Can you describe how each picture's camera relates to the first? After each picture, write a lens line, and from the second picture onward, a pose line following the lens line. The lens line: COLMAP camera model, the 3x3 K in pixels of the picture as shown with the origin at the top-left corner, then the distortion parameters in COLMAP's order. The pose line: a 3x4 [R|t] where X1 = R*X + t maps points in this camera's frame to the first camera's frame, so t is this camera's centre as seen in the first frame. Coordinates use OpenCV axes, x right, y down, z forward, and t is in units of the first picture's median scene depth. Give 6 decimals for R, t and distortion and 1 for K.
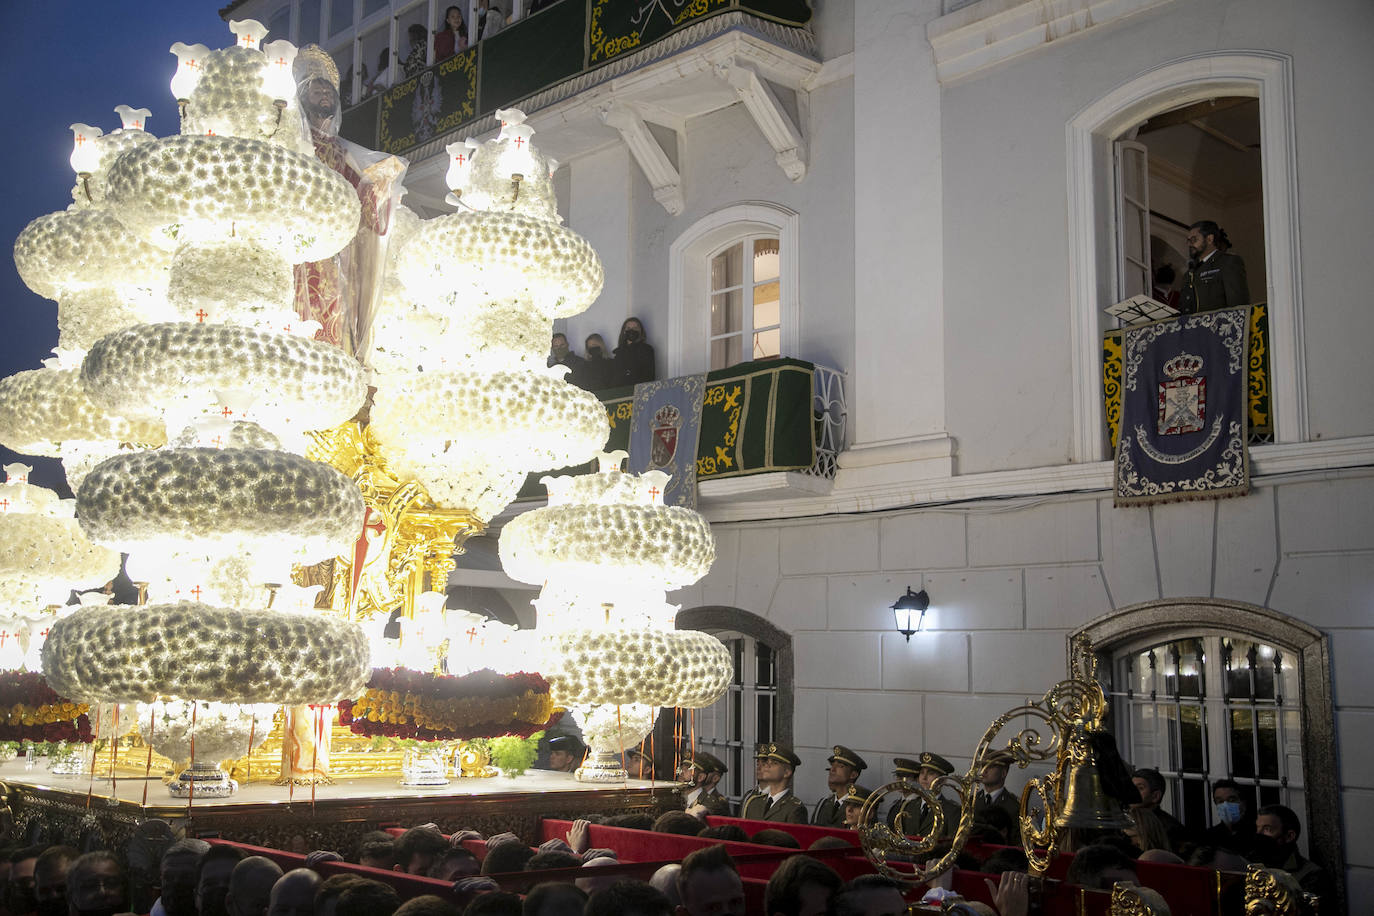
lens RADIAL K [[1439.4, 0, 707.8], [0, 1439.4, 474.7], [0, 0, 1]] dist [0.077511, 0.000000]
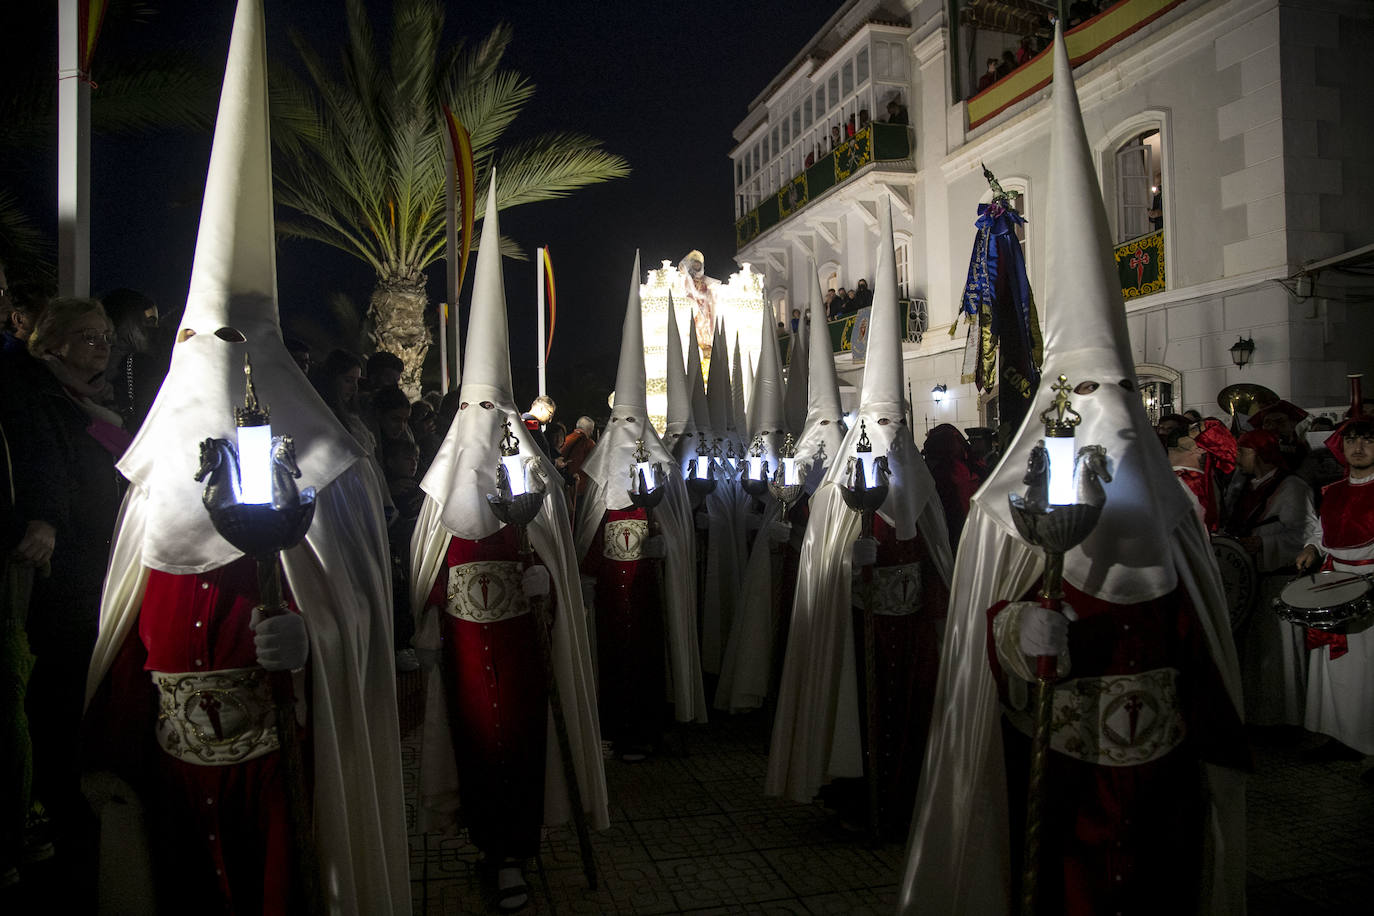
lens RADIAL K [[861.5, 0, 677.8], [0, 861.5, 424.5], [0, 0, 1]] dist [-0.067504, 0.001700]
pose [[0.878241, -0.042331, -0.476340, 0.565656], [0.095838, 0.991447, 0.088592, -0.039052], [0.468516, -0.123457, 0.874786, -0.731796]]
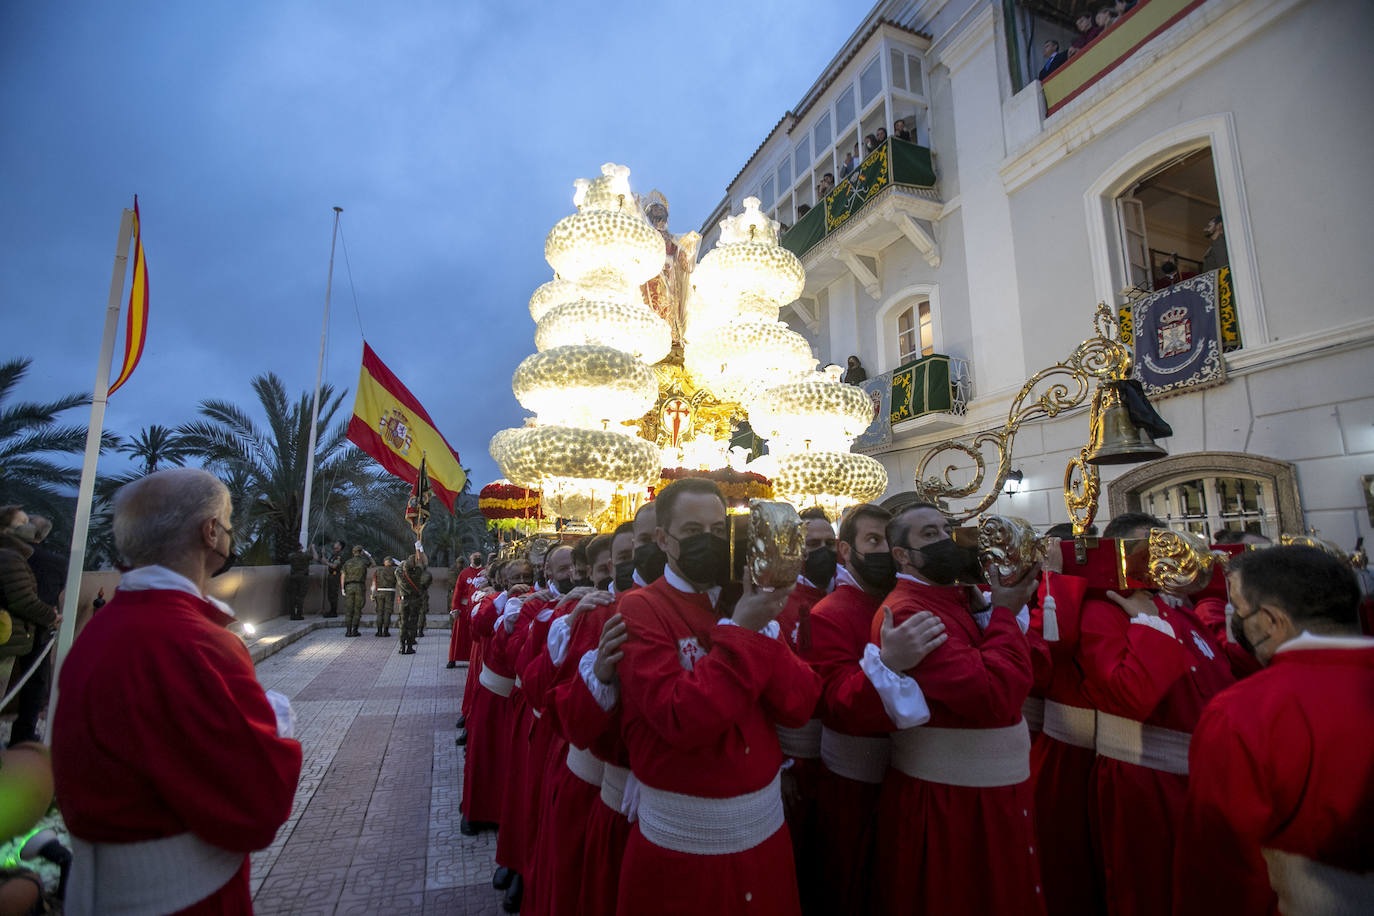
lens RADIAL K [[626.8, 0, 690.4], [0, 626.8, 474.2], [0, 0, 1]] dist [-0.070360, 0.018926]
pose [[0.934154, -0.060216, -0.351753, 0.042015], [0.059223, 0.998152, -0.013591, 0.090494], [0.351922, -0.008136, 0.935994, 0.166639]]
